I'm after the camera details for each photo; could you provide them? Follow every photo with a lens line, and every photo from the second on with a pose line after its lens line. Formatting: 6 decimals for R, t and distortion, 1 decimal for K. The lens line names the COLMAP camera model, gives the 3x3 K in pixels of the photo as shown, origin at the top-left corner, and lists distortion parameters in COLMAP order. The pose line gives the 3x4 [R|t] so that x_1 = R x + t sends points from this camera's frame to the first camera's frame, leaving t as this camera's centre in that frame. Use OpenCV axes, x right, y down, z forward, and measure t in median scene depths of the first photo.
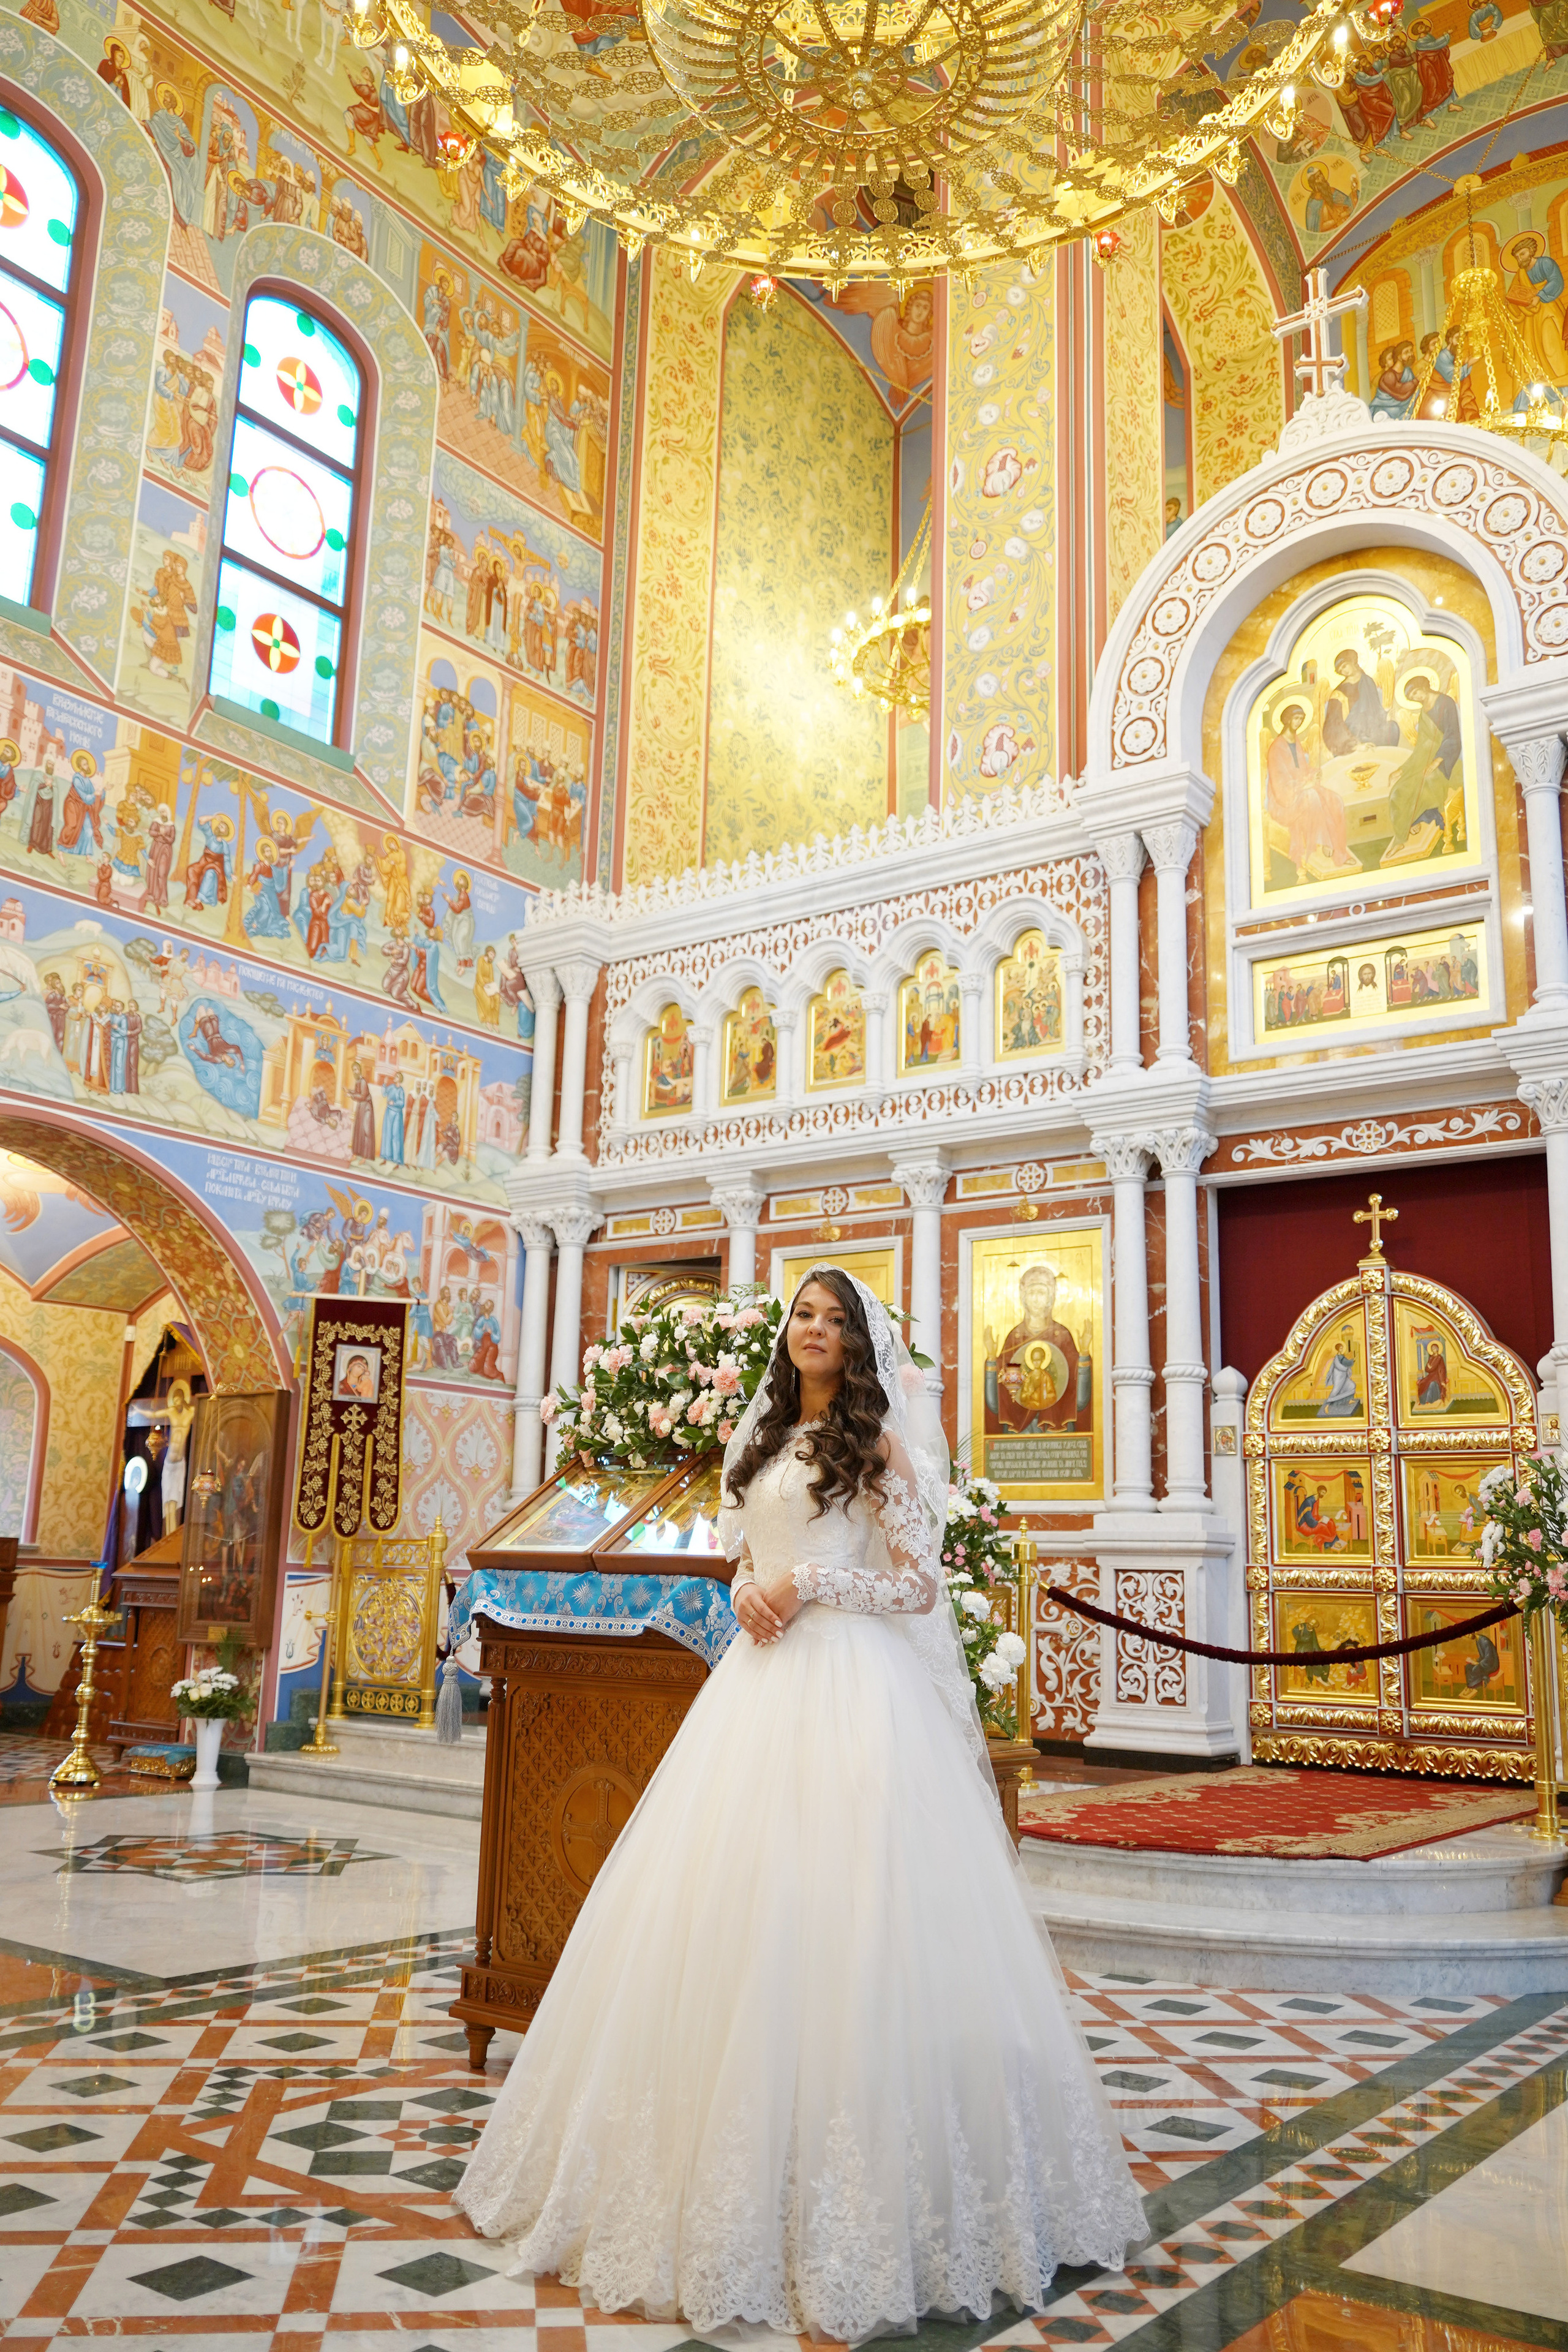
lens RADIAL K [[1873.3, 0, 772.0], [0, 1873.3, 1185.7], [0, 0, 1]] dist [-0.012669, -0.003458]
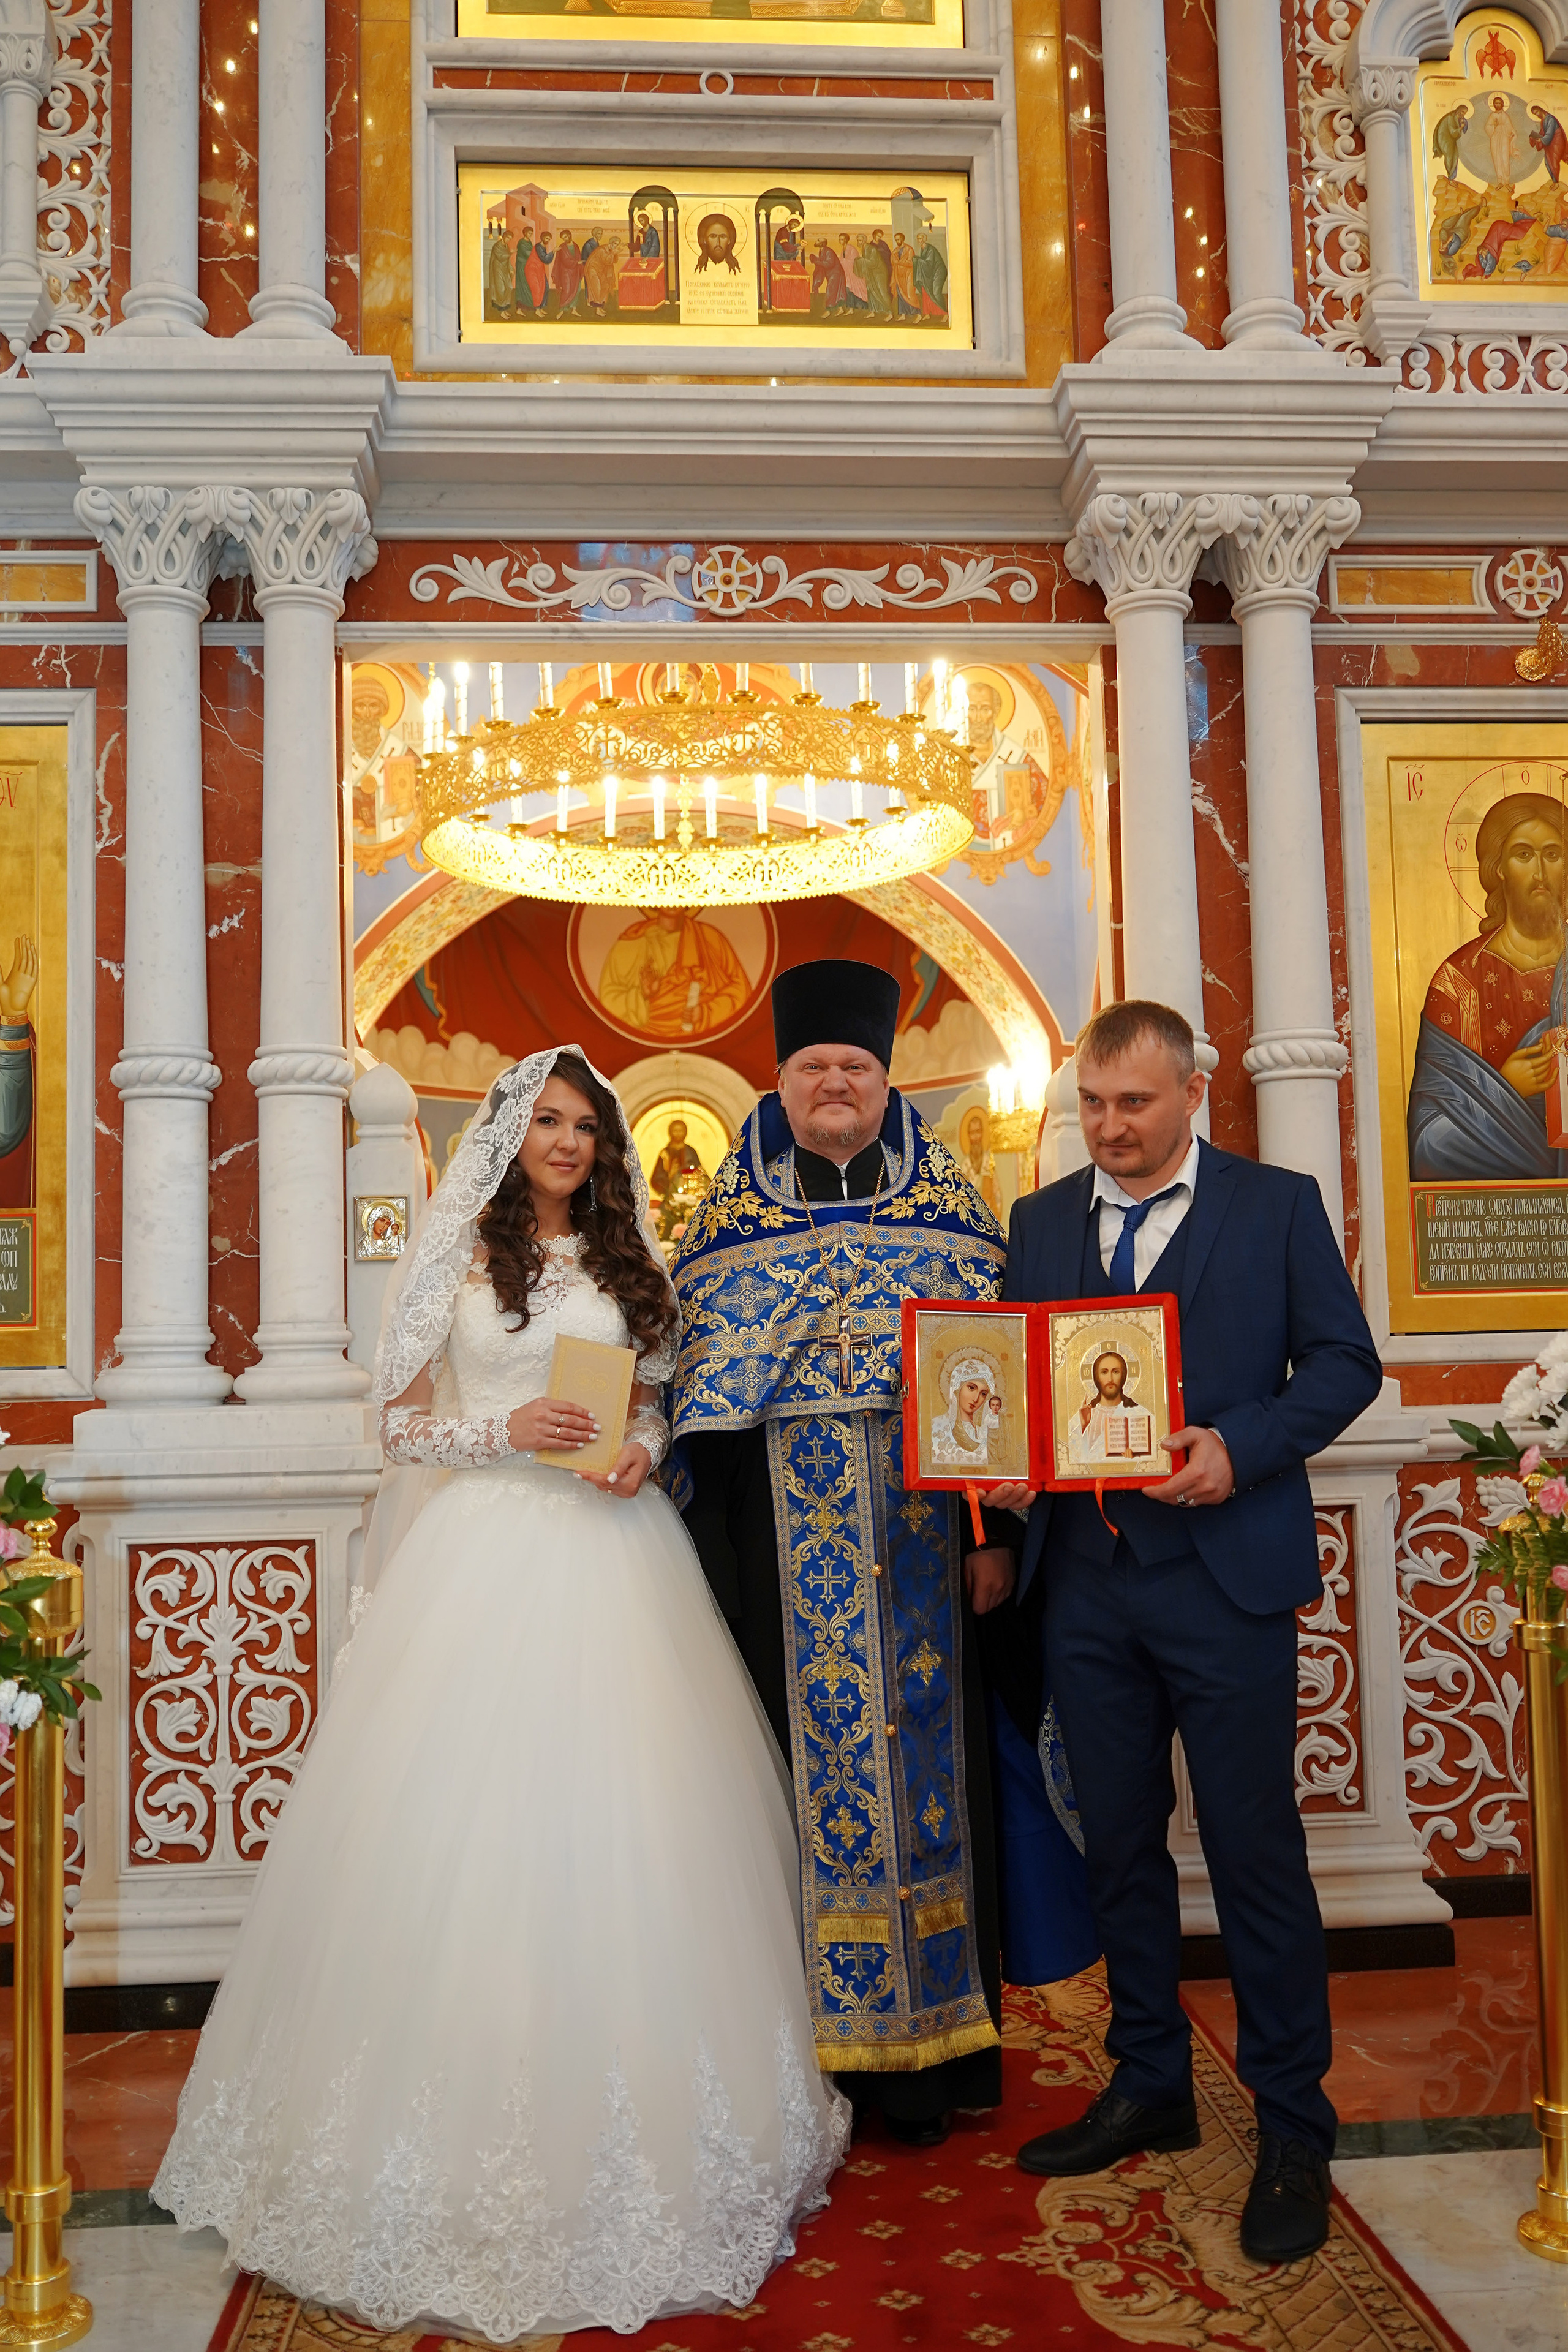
lens RADIAL K [[1958.6, 0, 768.7], [0, 1958.6, 1185.4], [0, 0, 1]] dist [-0.013256, -0.001884]
pose [[0.755265, -0.000479, 0.655419, 0.008082], [-0.090856, 0.990269, 0.105420, 0.063080], [-0.649091, -0.139169, 0.747872, 0.546846]]
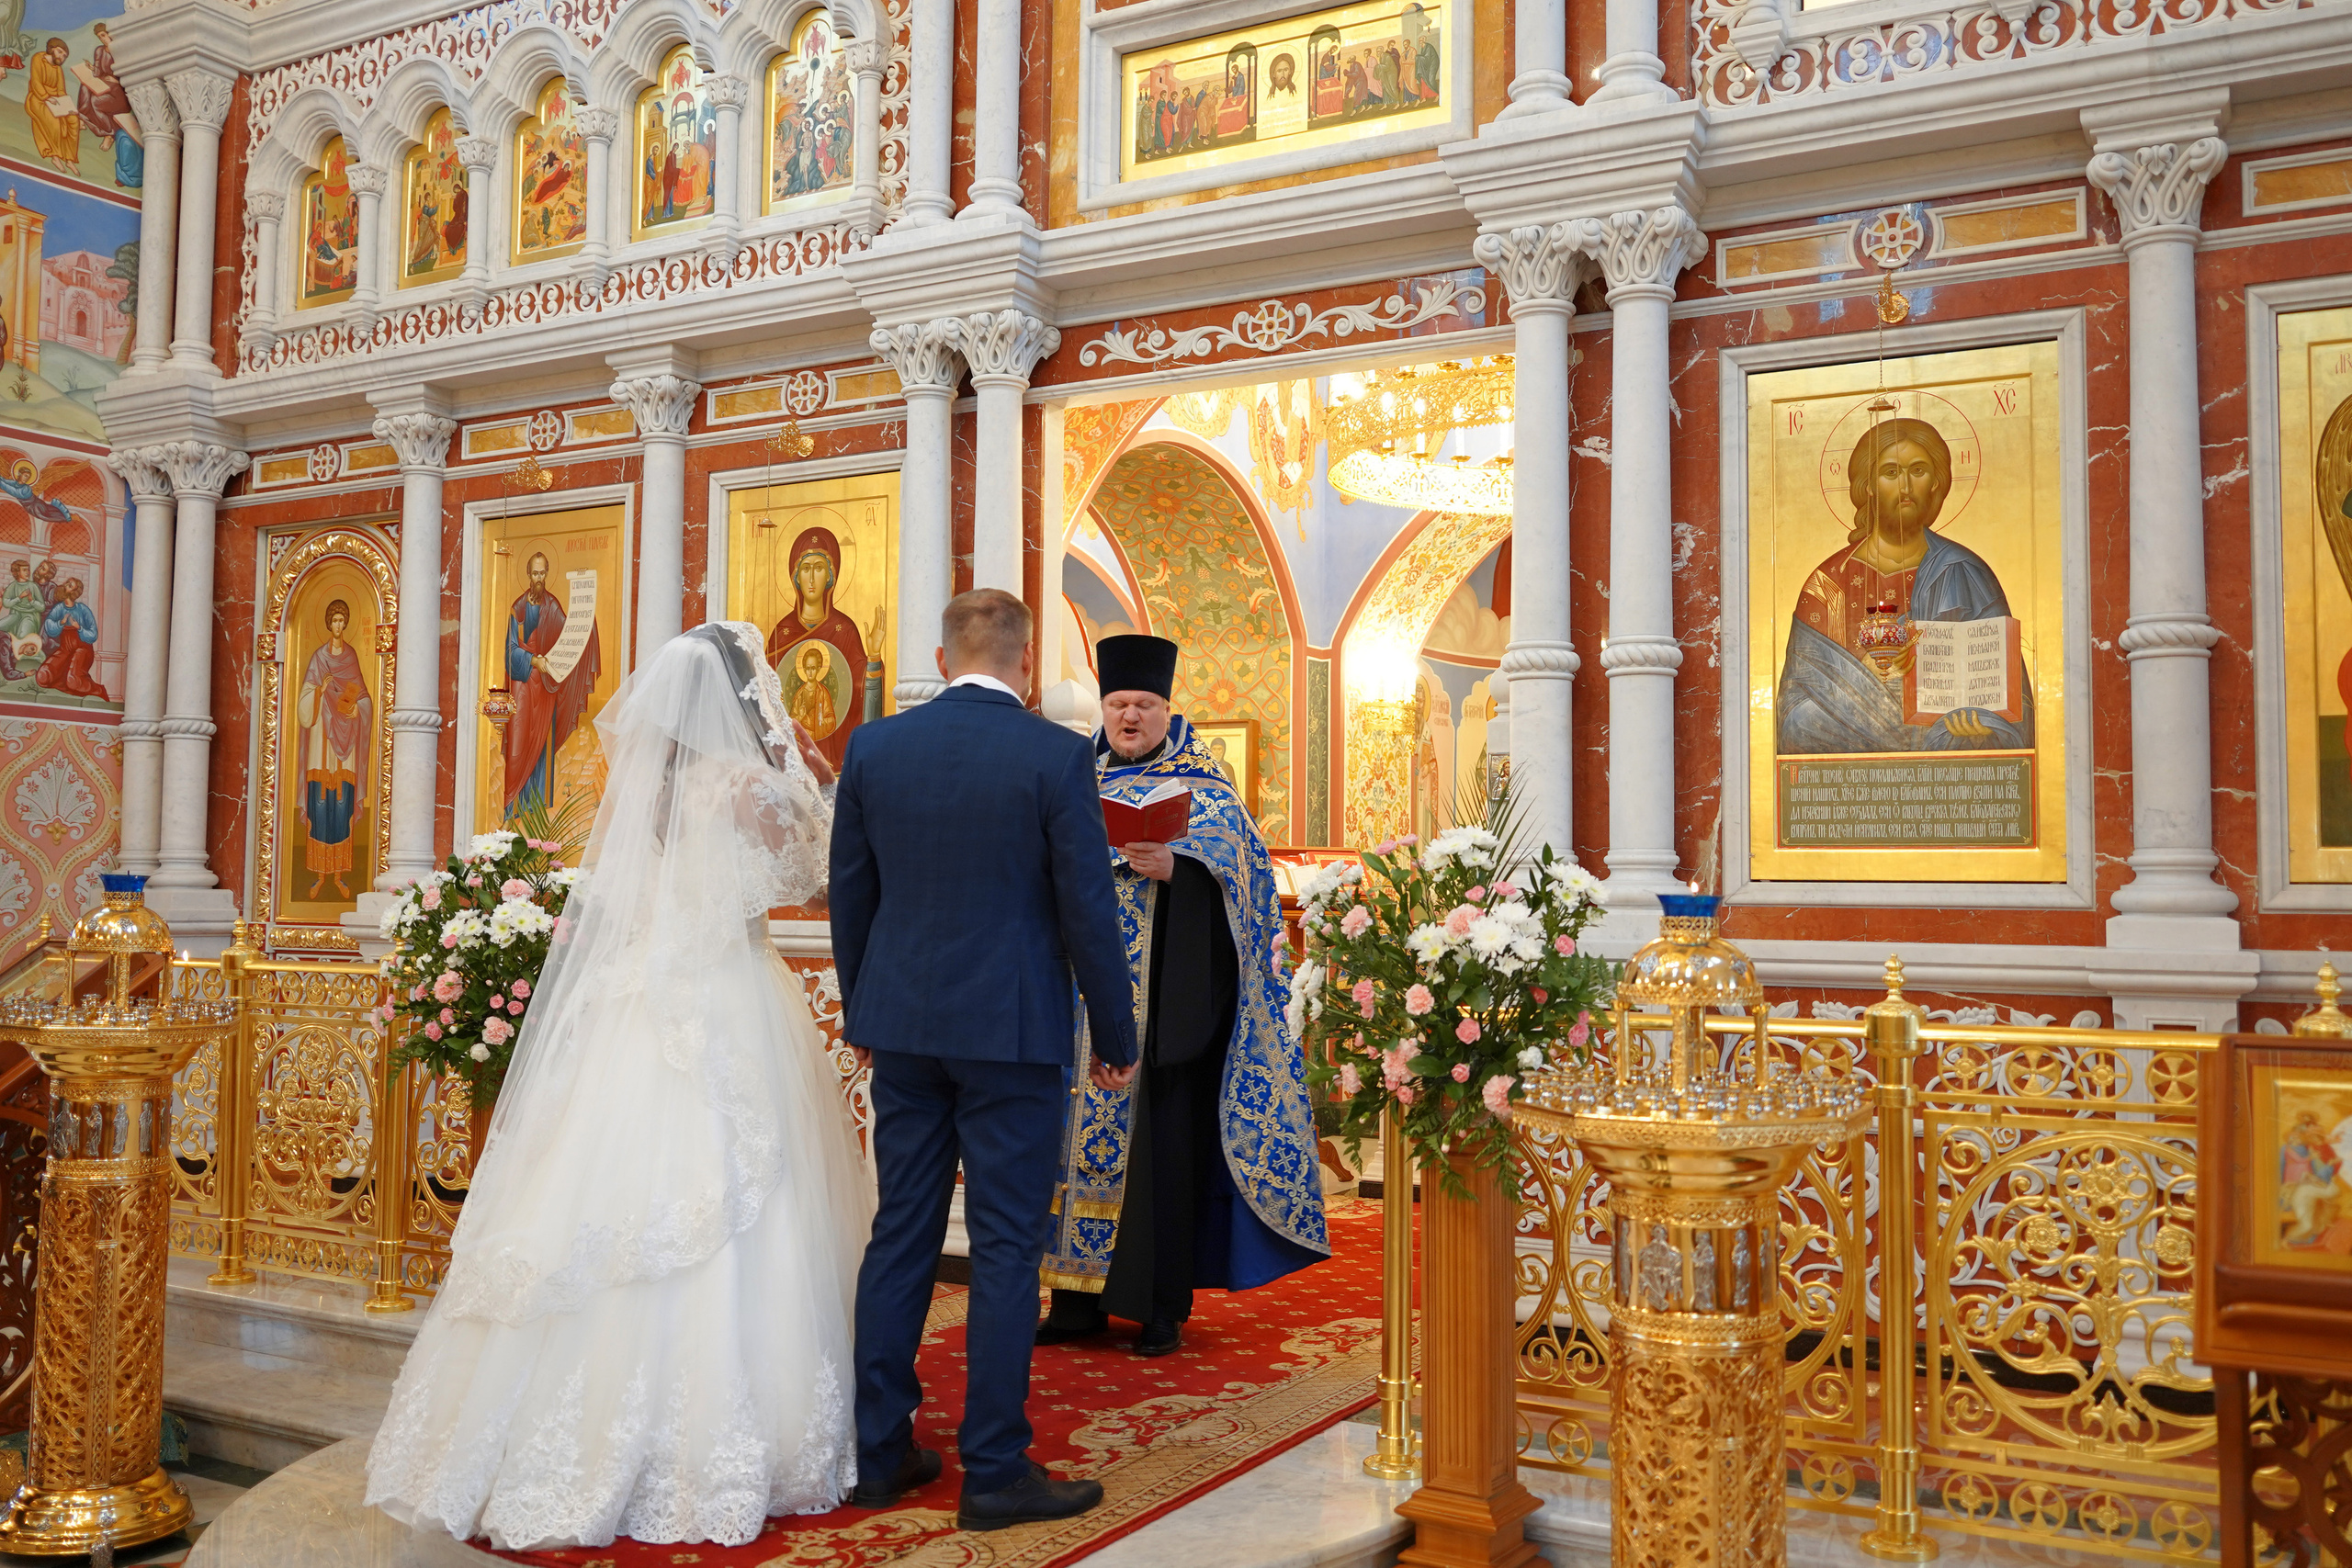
lens RADIAL K [[2001.9, 0, 1176.0], [0, 2001.9, 784.0], [0, 0, 1]] dist [-0.014168, 0.000118]
pose [[0.990589, -0.008772, 0.136589, 0.171153], [-0.012536, 0.987935, 0.154362, 0.021530], [-0.136295, -0.154621, 0.978527, 0.271957]]
